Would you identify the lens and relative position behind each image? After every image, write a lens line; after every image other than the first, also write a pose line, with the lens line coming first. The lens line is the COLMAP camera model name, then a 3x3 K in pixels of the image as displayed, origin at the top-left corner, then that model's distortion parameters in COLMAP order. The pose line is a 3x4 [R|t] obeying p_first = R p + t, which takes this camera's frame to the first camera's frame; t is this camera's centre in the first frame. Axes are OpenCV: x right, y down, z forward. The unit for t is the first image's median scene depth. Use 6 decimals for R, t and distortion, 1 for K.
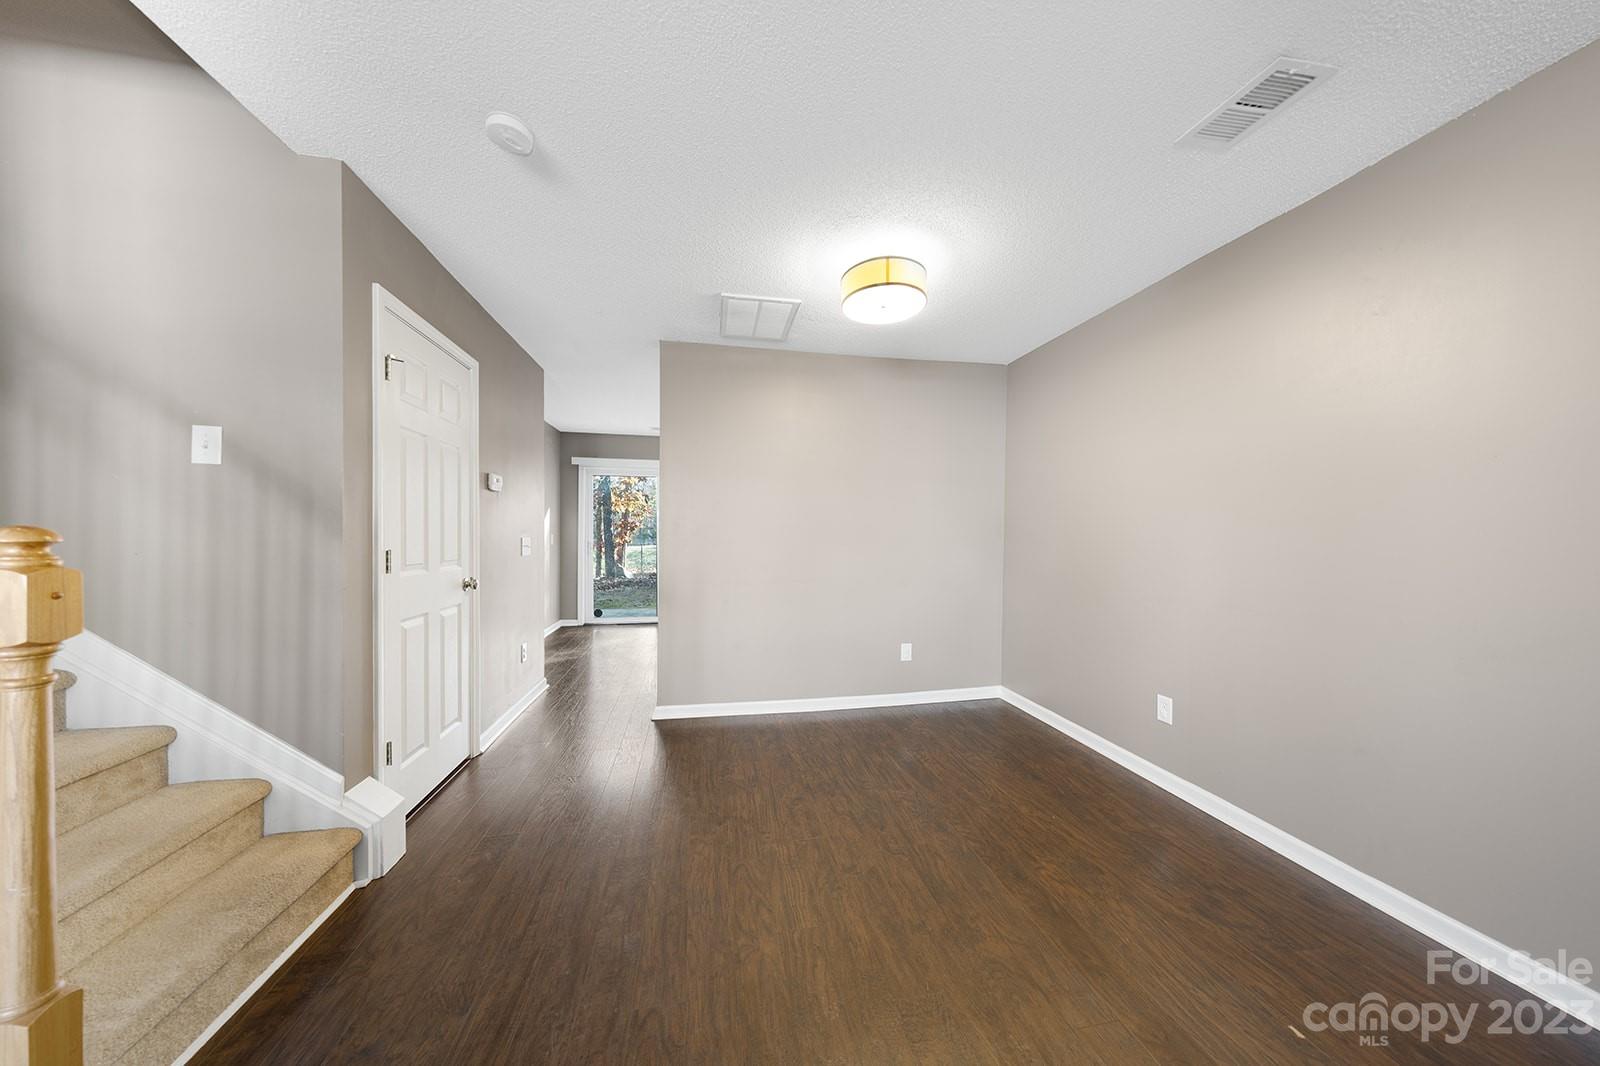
lens RADIAL K [[507.5, 0, 791.0], [0, 507.5, 541.2], [0, 0, 1]] dist [0.004026, -0.000501]
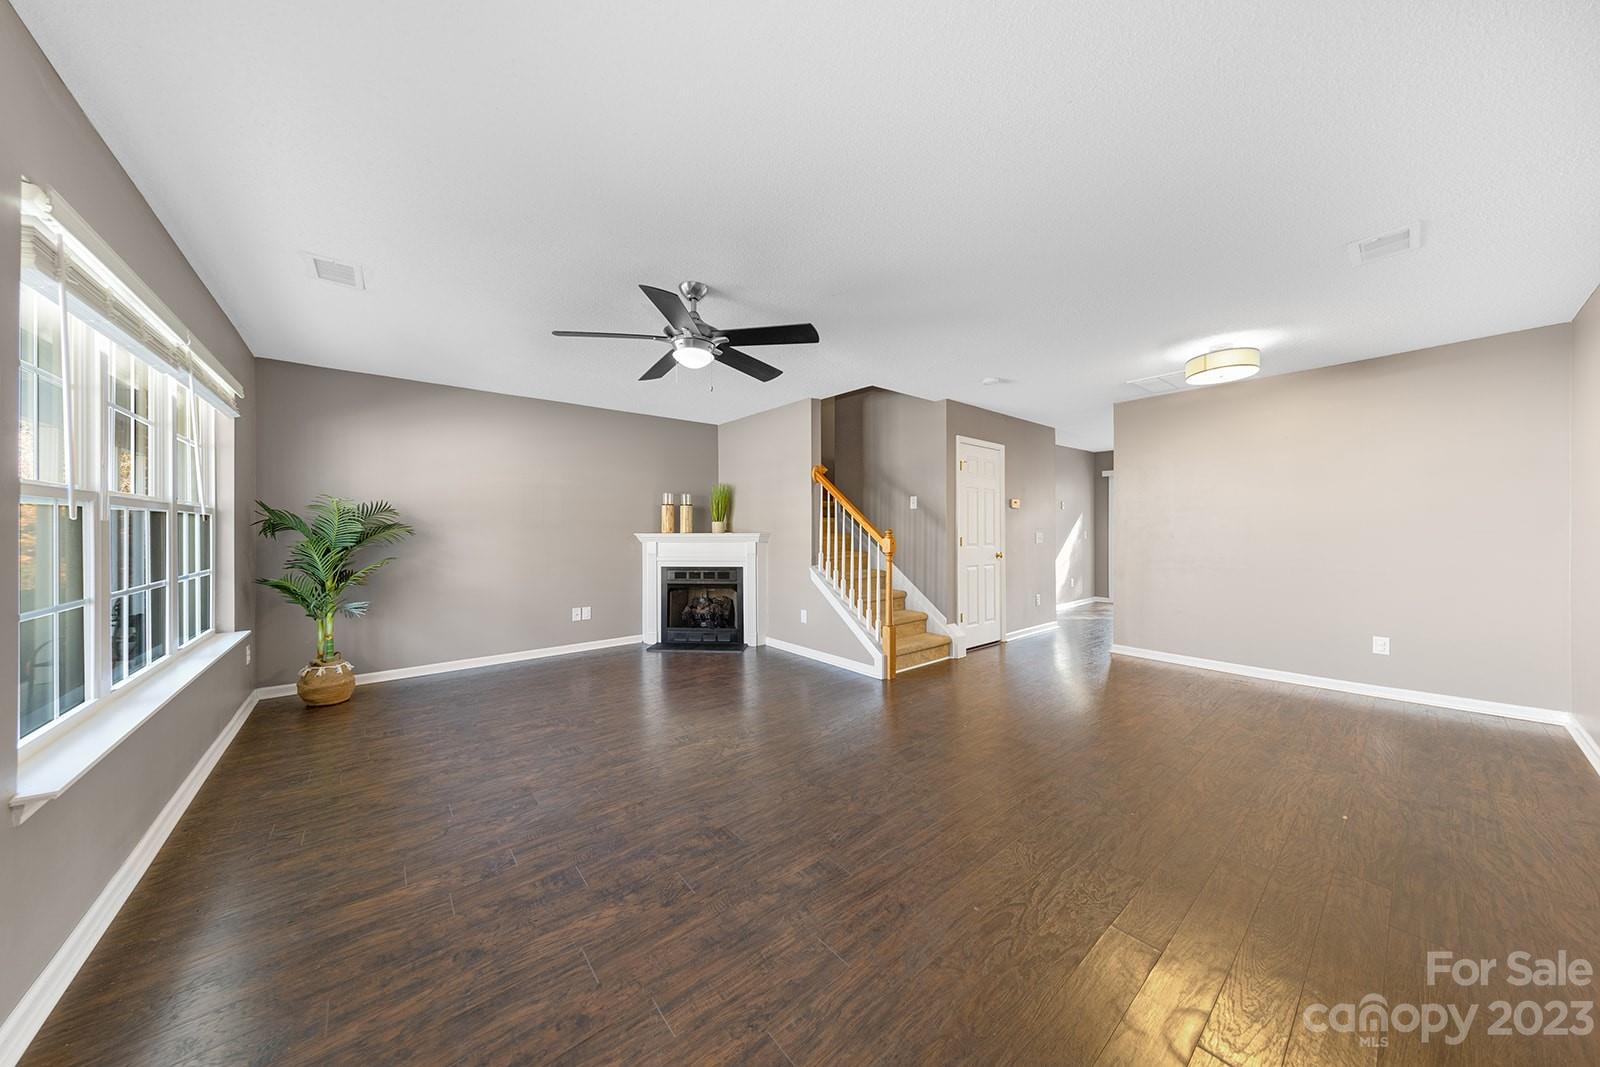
lens RADIAL K [[507.5, 0, 795.1], [0, 507.5, 529.9], [0, 0, 1]] dist [0.004026, -0.000501]
pose [[0.475788, -0.007559, -0.879527, 1.145847], [-0.007581, 0.999891, -0.012695, 0.021265], [0.879527, 0.012708, 0.475679, -1.029200]]
